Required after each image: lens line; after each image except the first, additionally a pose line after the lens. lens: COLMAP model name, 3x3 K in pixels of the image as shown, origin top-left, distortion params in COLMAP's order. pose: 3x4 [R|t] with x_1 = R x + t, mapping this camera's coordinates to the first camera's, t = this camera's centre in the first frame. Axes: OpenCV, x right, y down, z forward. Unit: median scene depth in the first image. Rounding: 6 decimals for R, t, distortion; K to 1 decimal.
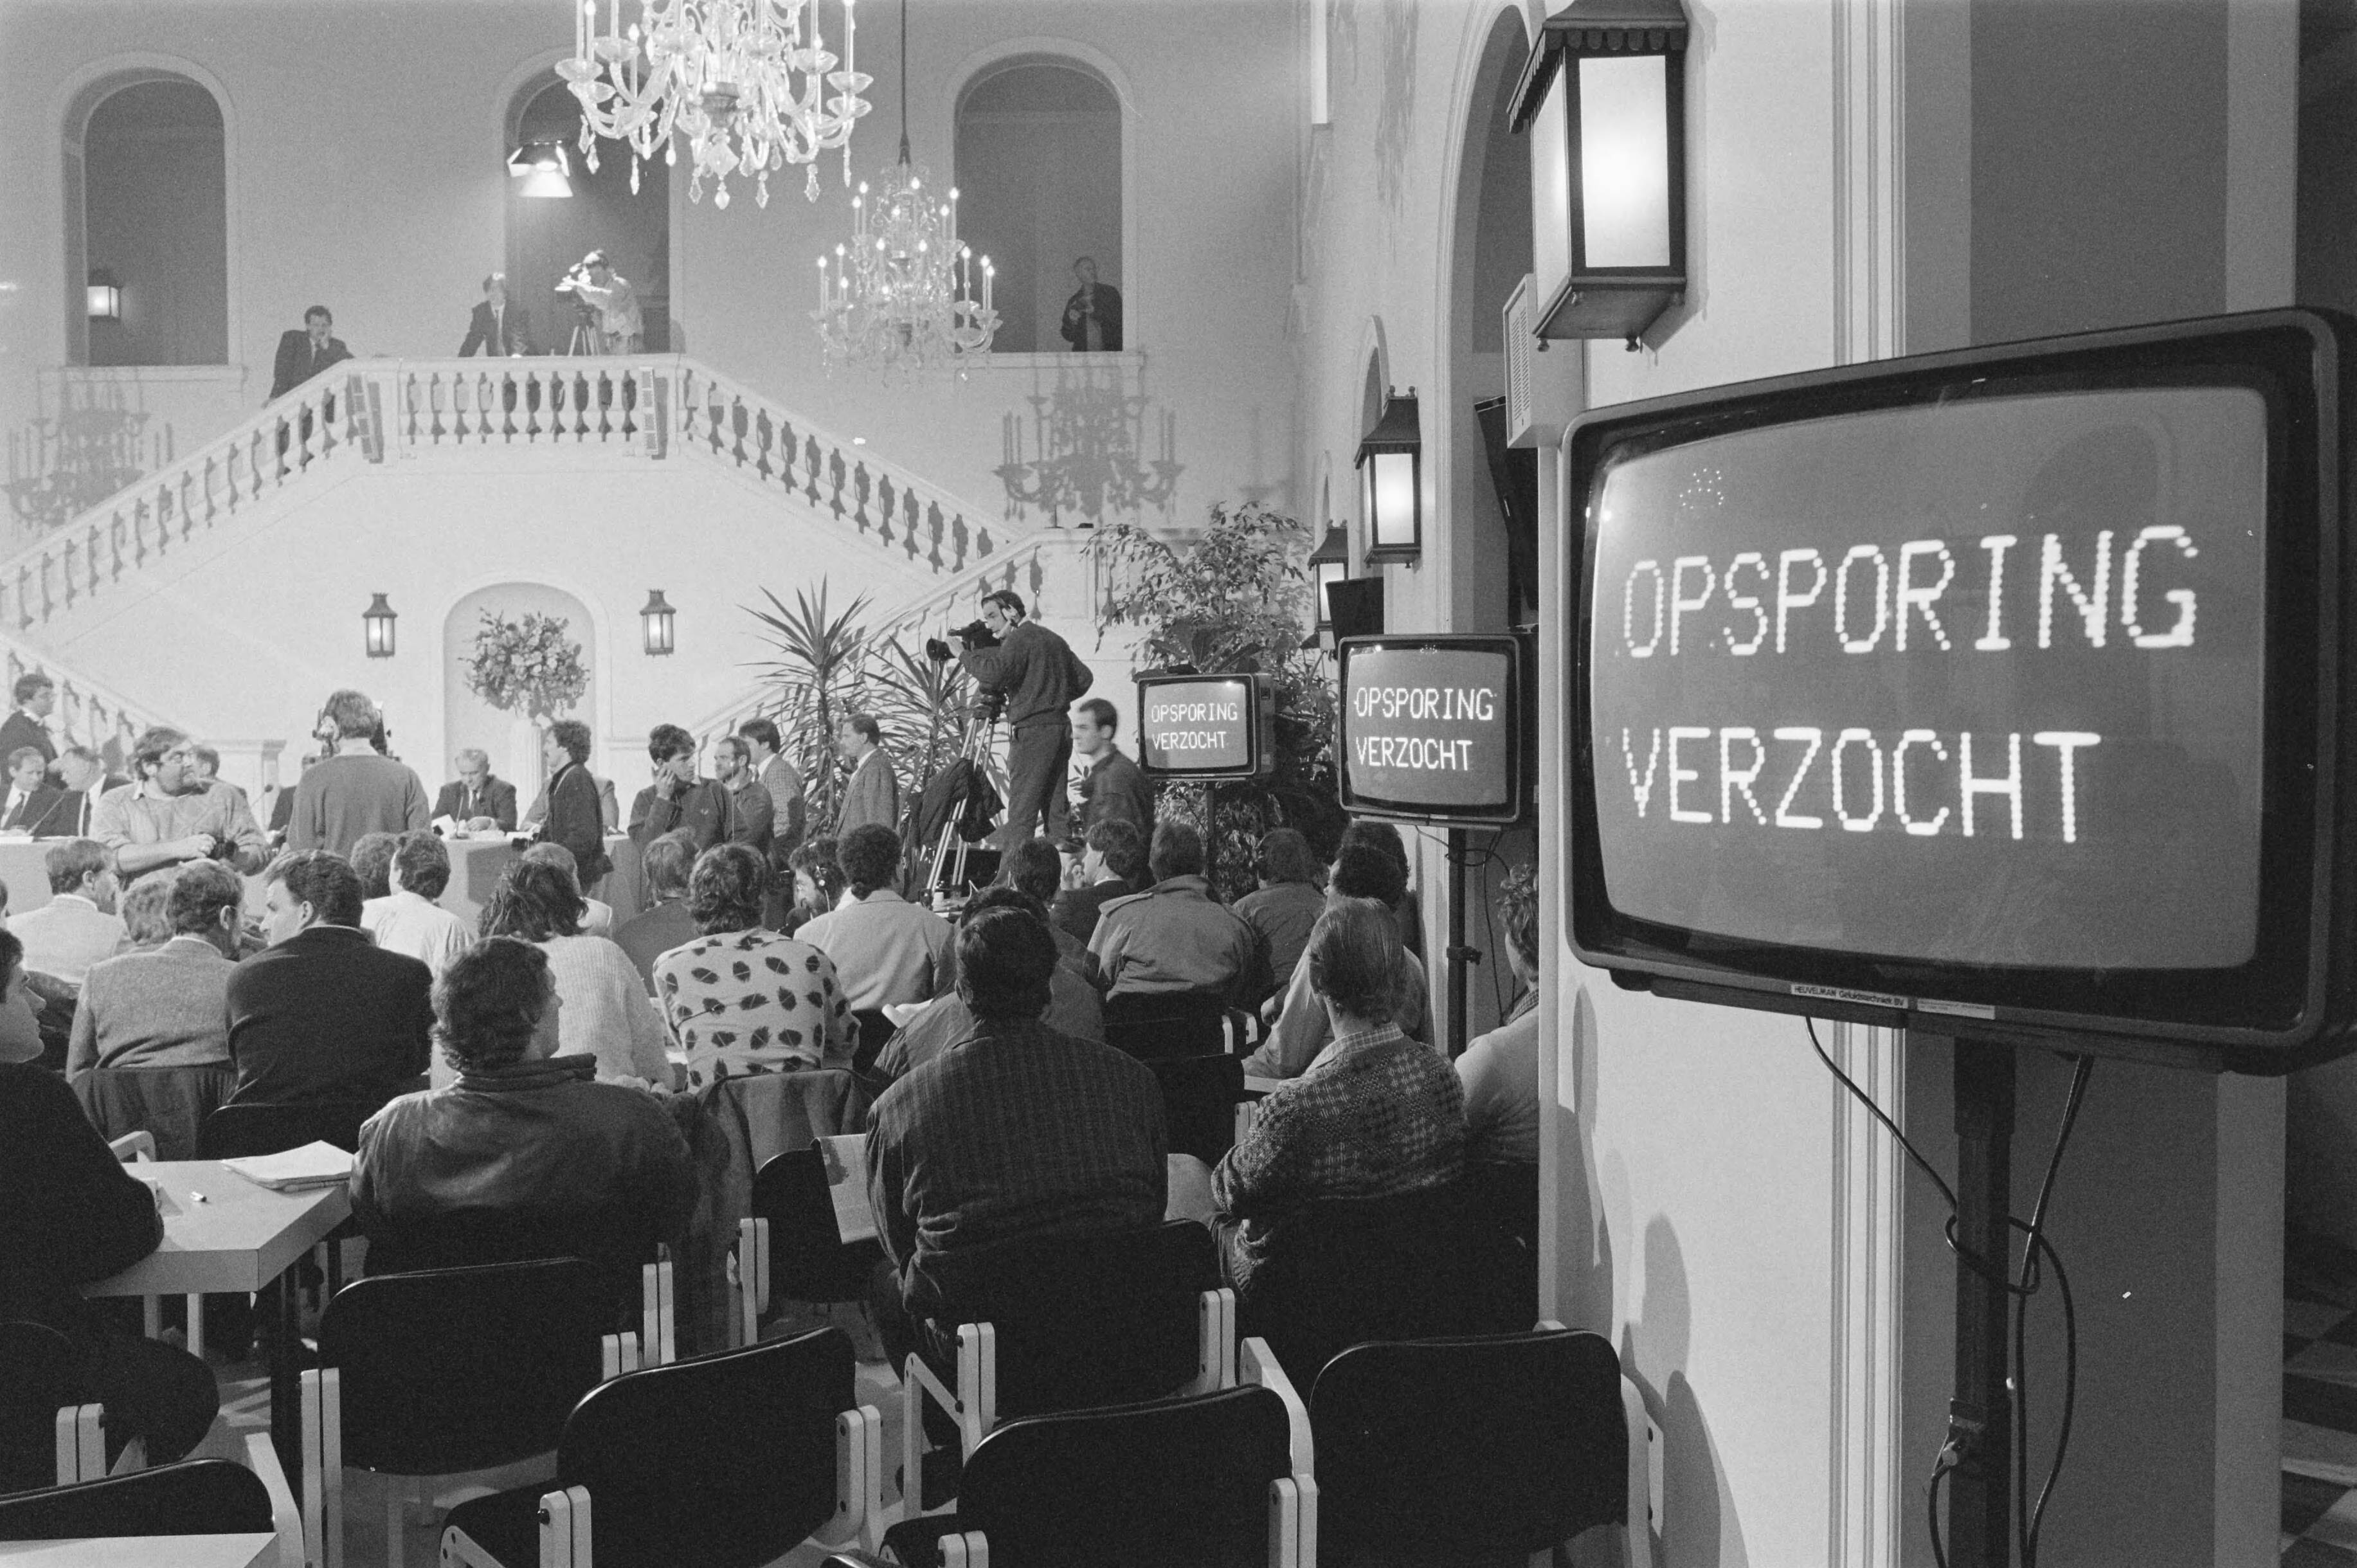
lens RADIAL K [[1866.5, 0, 1178.5], [0, 1866.5, 784.0], [0, 0, 1]] dist [-0.076096, 0.091049]
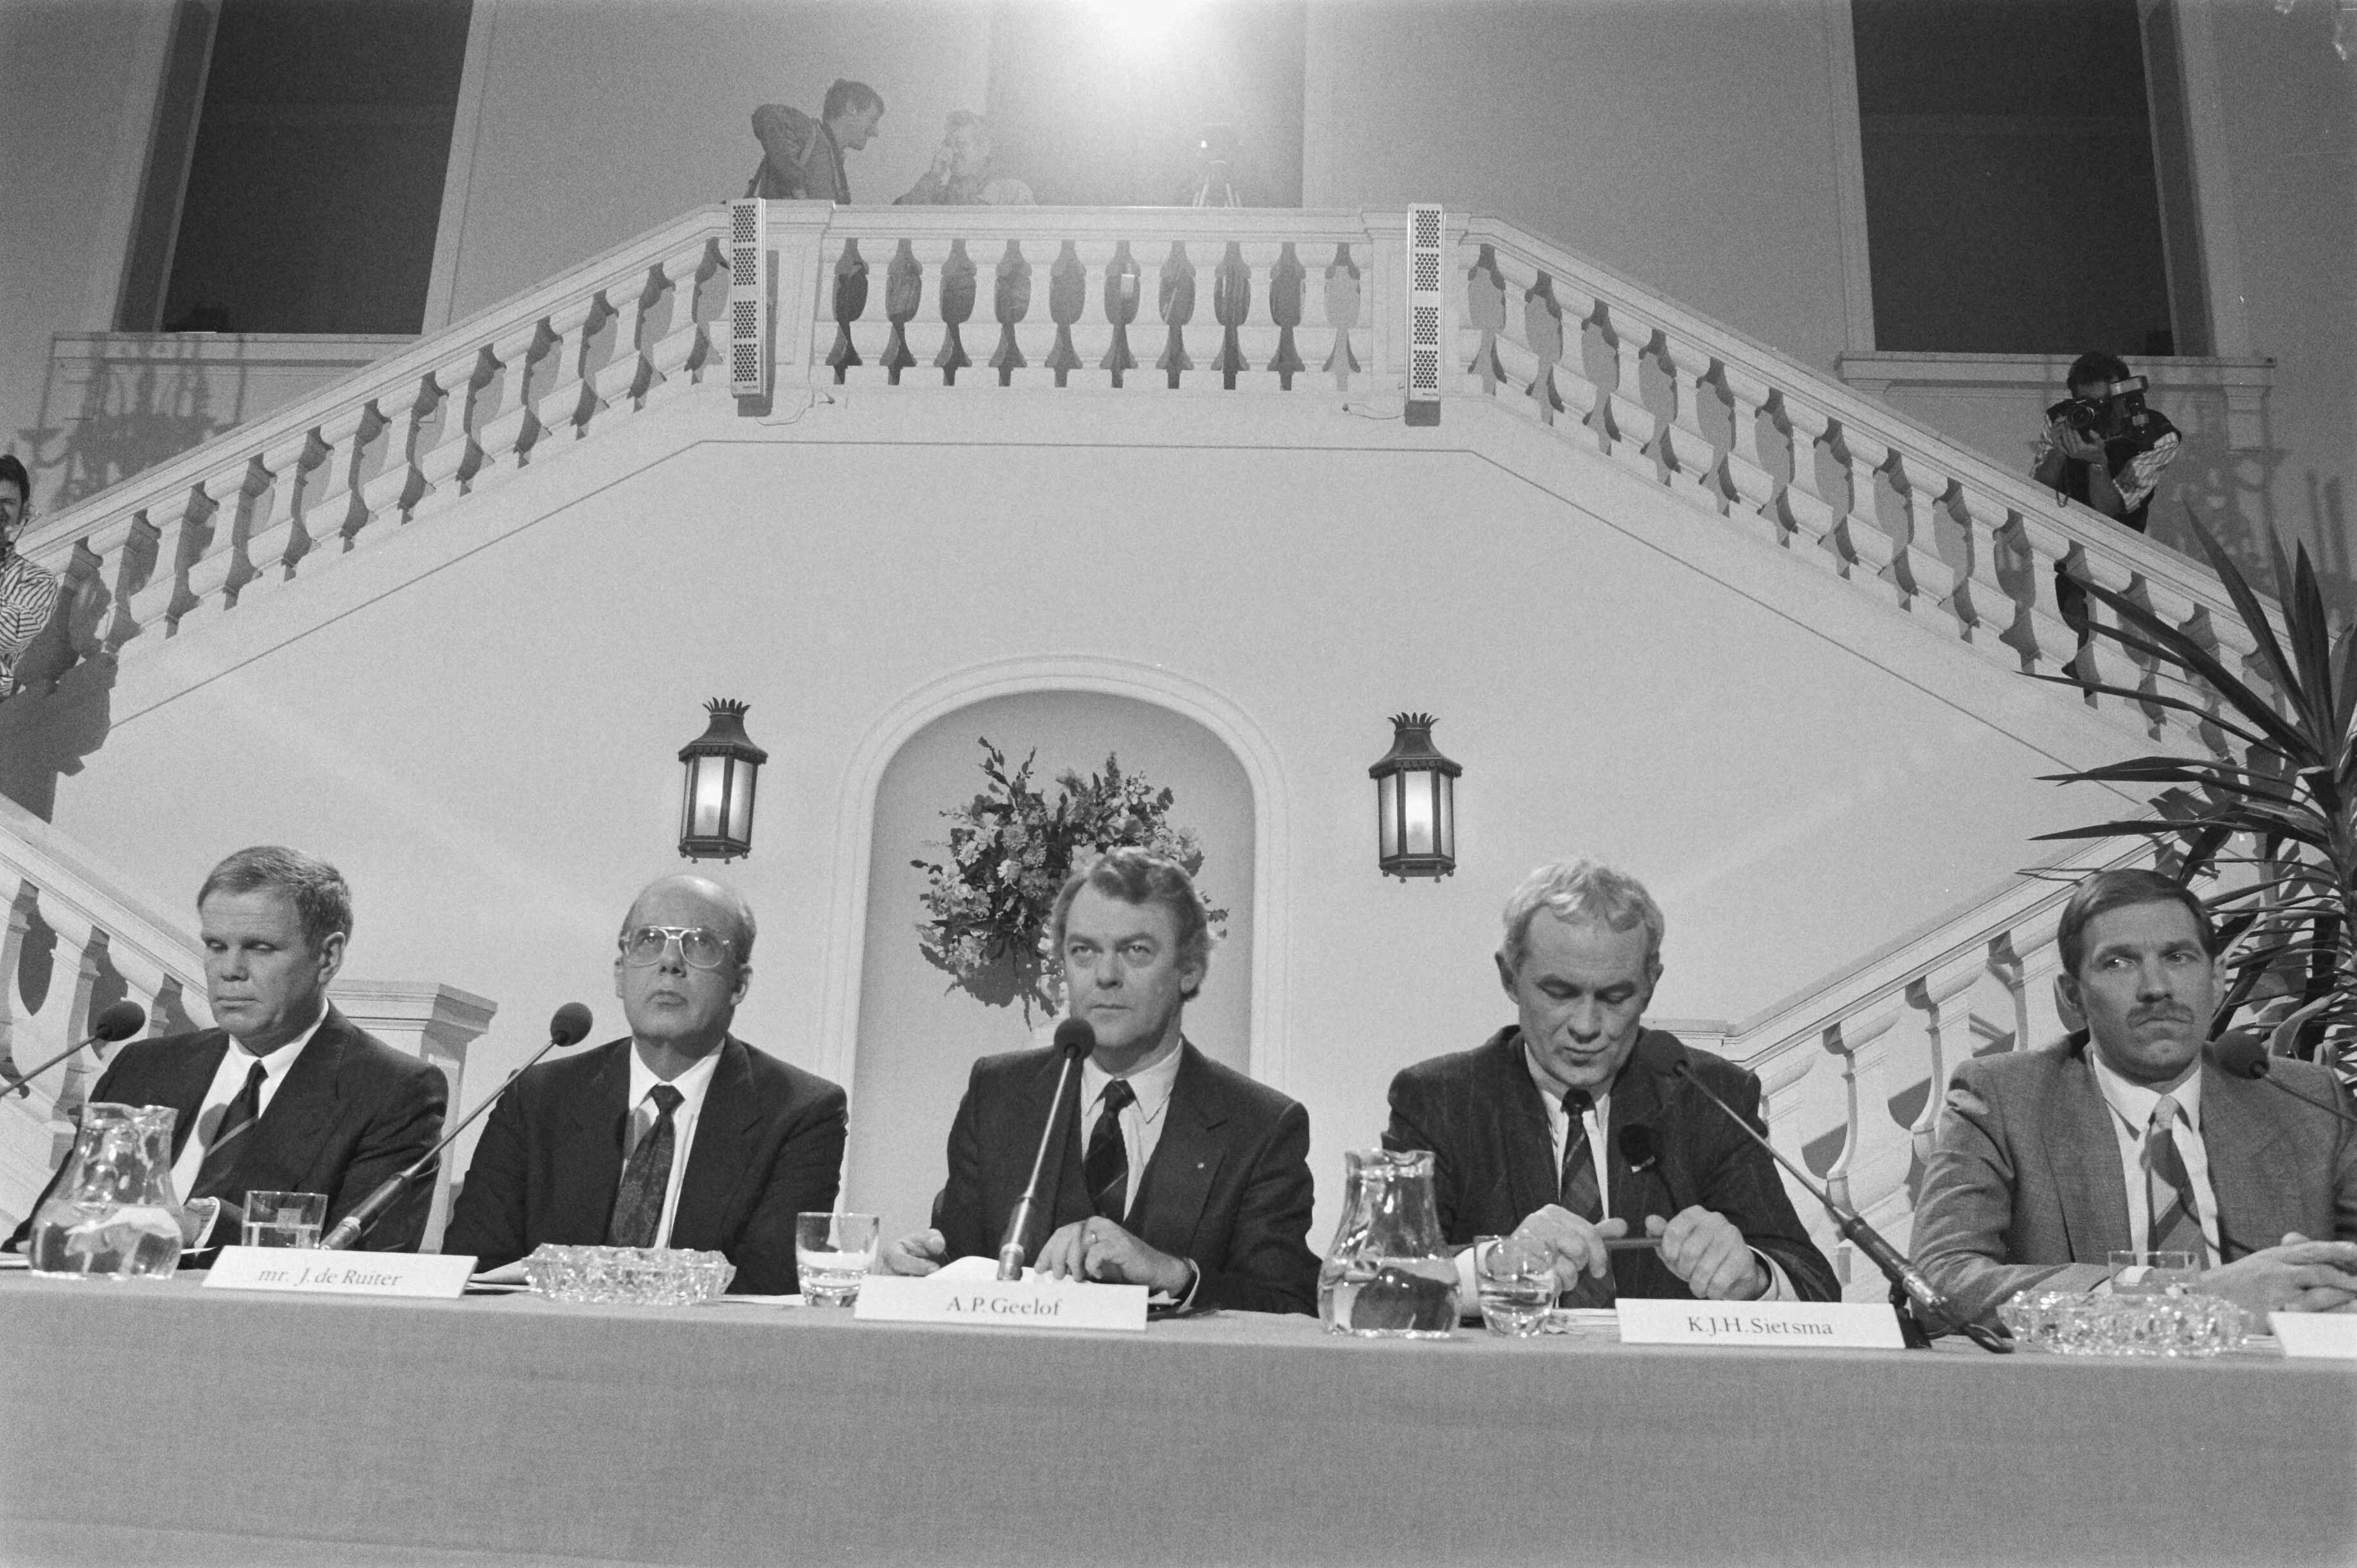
lens RADIAL K [[1871.2, 0, 1183.4], [0, 1871.2, 764.8], [0, 0, 1]] dist [-0.075672, 0.089094]
pose [[0.999001, 0.035428, -0.027243, -0.365850], [-0.041582, 0.960230, -0.276096, 0.023684], [0.016378, 0.276953, 0.960744, 0.692856]]
